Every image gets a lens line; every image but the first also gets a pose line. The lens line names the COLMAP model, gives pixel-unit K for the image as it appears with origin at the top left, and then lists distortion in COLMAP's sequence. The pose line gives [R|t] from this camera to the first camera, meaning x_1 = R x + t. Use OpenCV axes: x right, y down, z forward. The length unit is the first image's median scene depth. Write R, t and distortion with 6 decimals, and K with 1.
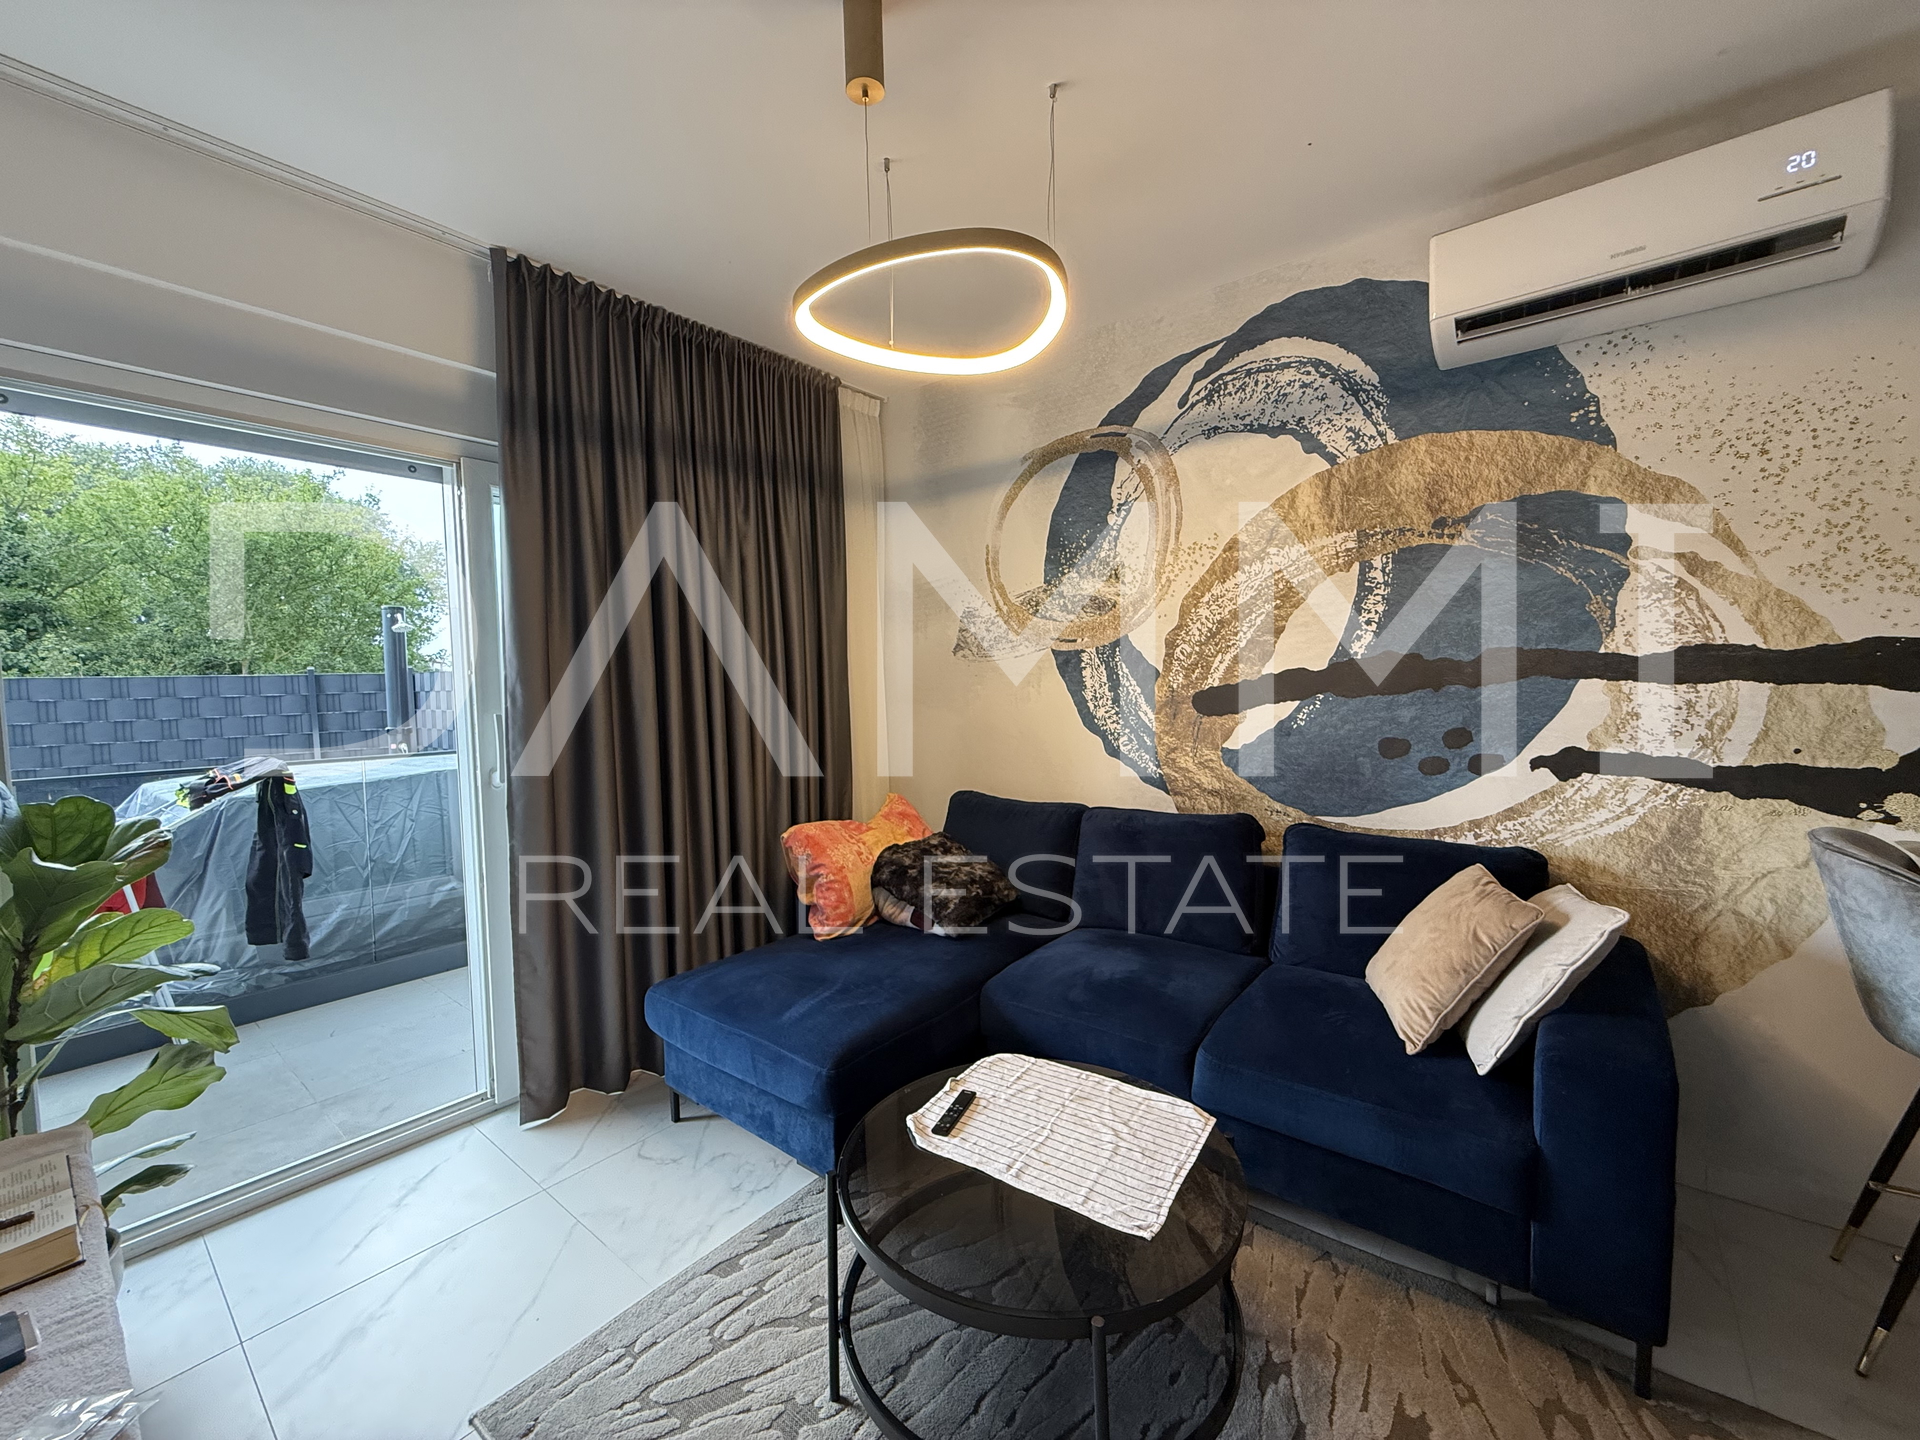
lens RADIAL K [[770.8, 0, 957.1], [0, 770.8, 721.2], [0, 0, 1]] dist [-0.001079, 0.000387]
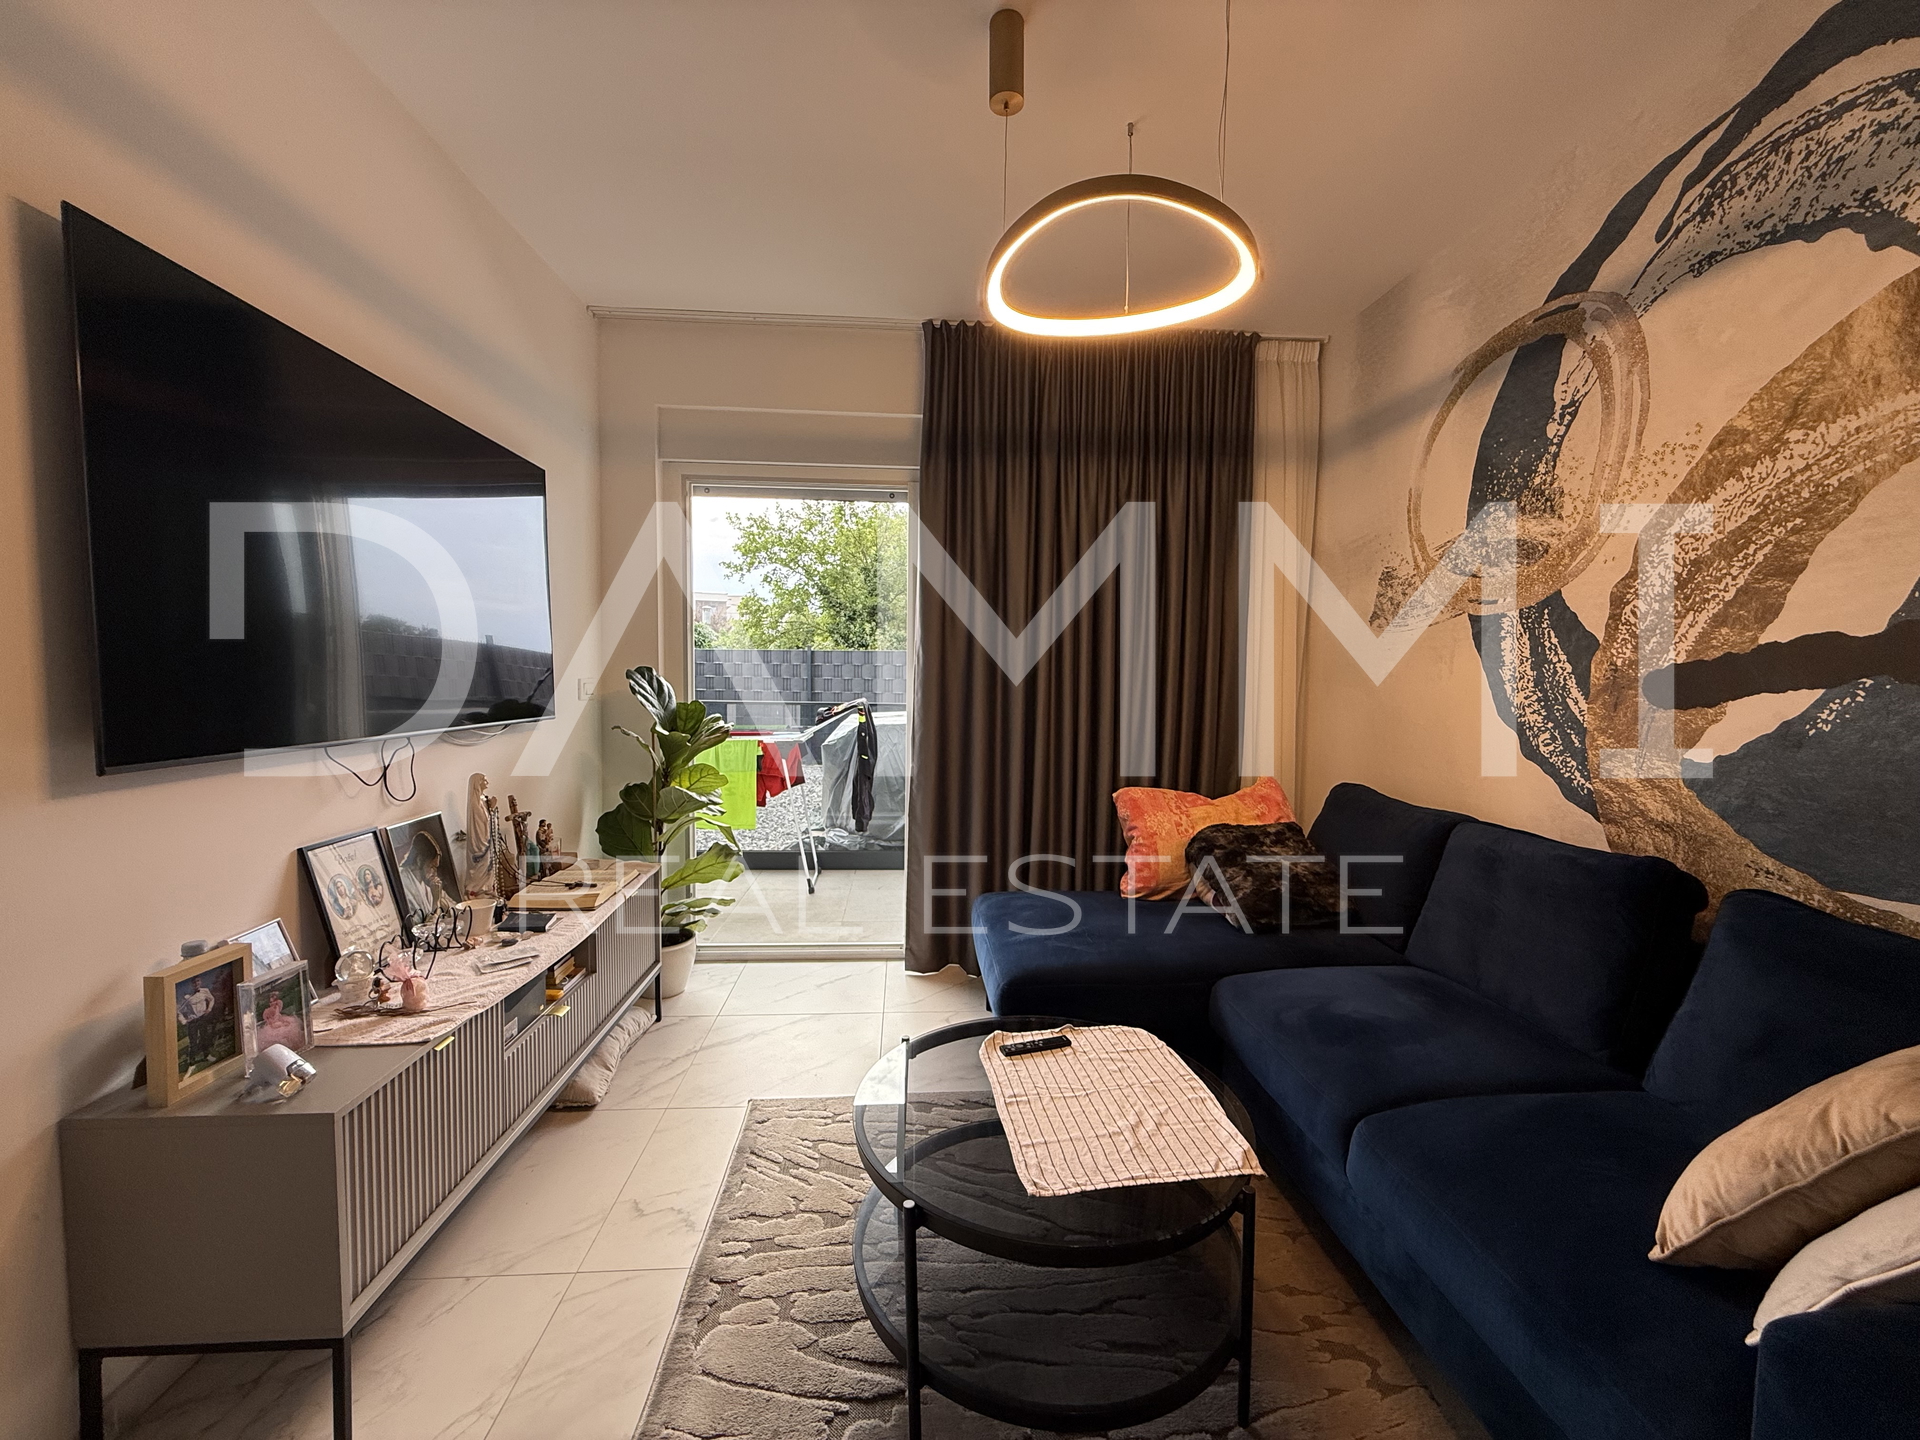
lens RADIAL K [[770.8, 0, 952.8], [0, 770.8, 720.2], [0, 0, 1]] dist [-0.001079, 0.000387]
pose [[0.673899, 0.077546, -0.734743, 0.400036], [-0.065391, 0.996834, 0.045232, 0.012676], [0.735924, 0.017564, 0.676836, 0.115309]]
